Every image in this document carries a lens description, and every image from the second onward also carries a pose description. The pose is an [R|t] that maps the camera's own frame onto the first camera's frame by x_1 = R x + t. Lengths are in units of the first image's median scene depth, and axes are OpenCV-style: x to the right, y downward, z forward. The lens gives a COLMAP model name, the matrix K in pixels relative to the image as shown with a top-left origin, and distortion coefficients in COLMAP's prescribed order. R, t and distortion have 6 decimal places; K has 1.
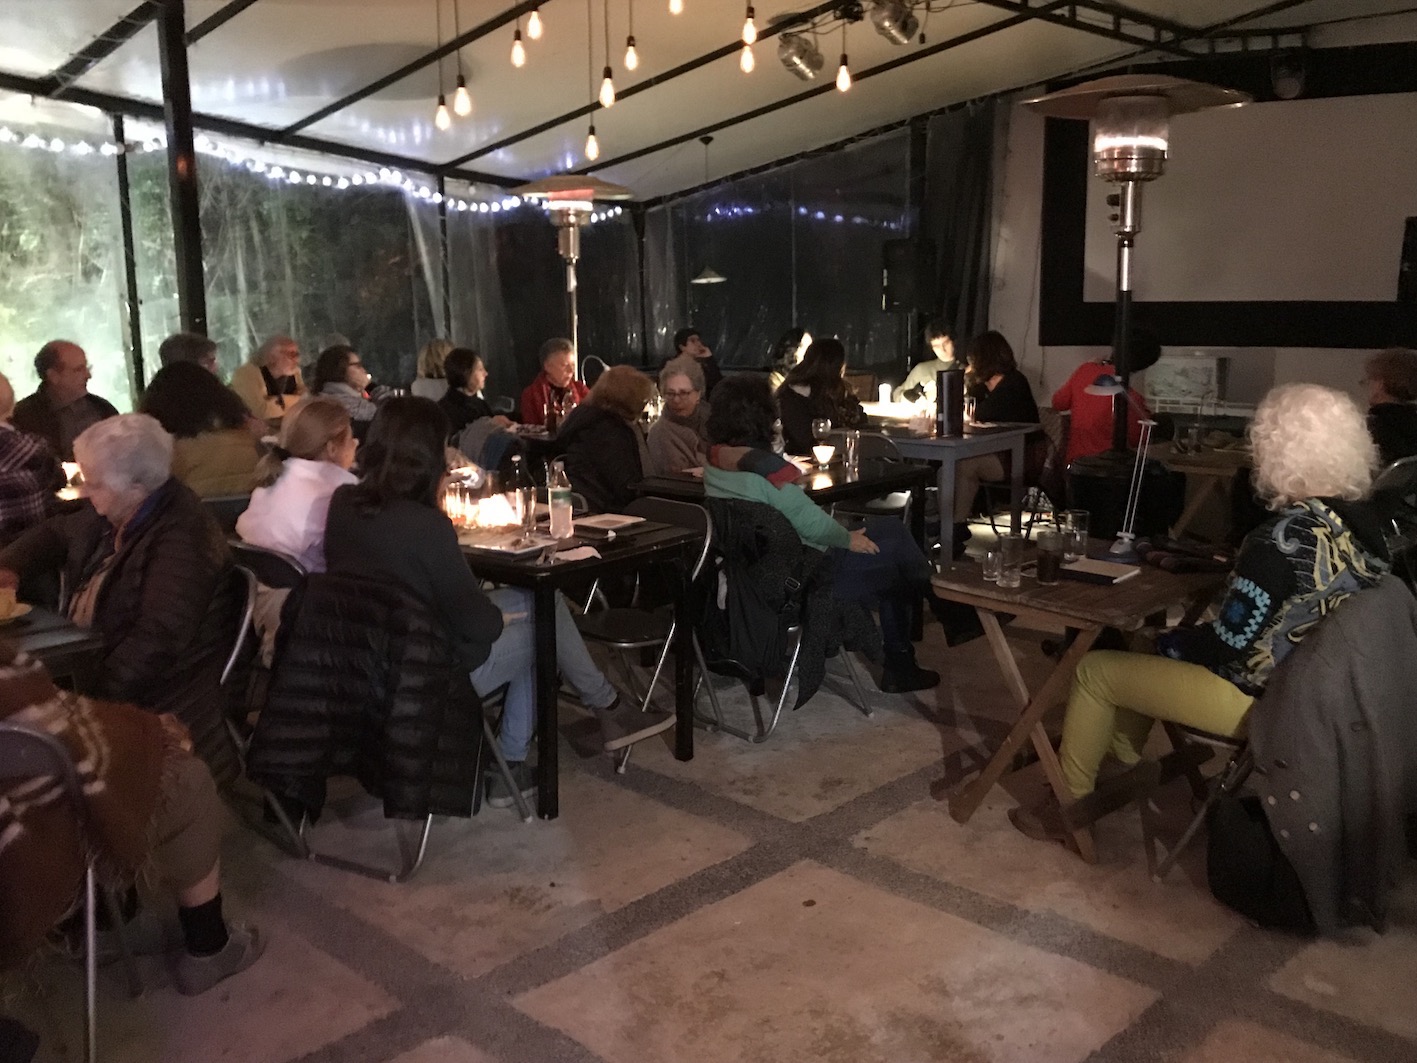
lens RADIAL K [[1364.5, 0, 708.0], [0, 1364.5, 530.9], [0, 0, 1]] dist [0.032008, 0.000000]
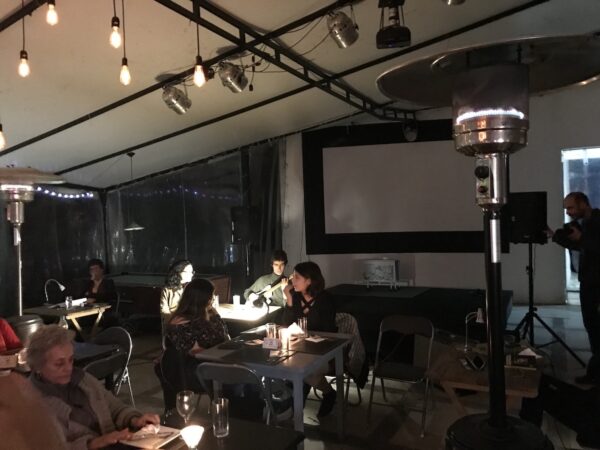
lens RADIAL K [[487.2, 0, 299.8], [0, 487.2, 225.0], [0, 0, 1]] dist [0.070907, -0.007932]
pose [[0.962165, -0.024939, 0.271323, 0.035803], [0.069416, 0.985380, -0.155591, -0.074243], [-0.263476, 0.168538, 0.949829, 0.331354]]
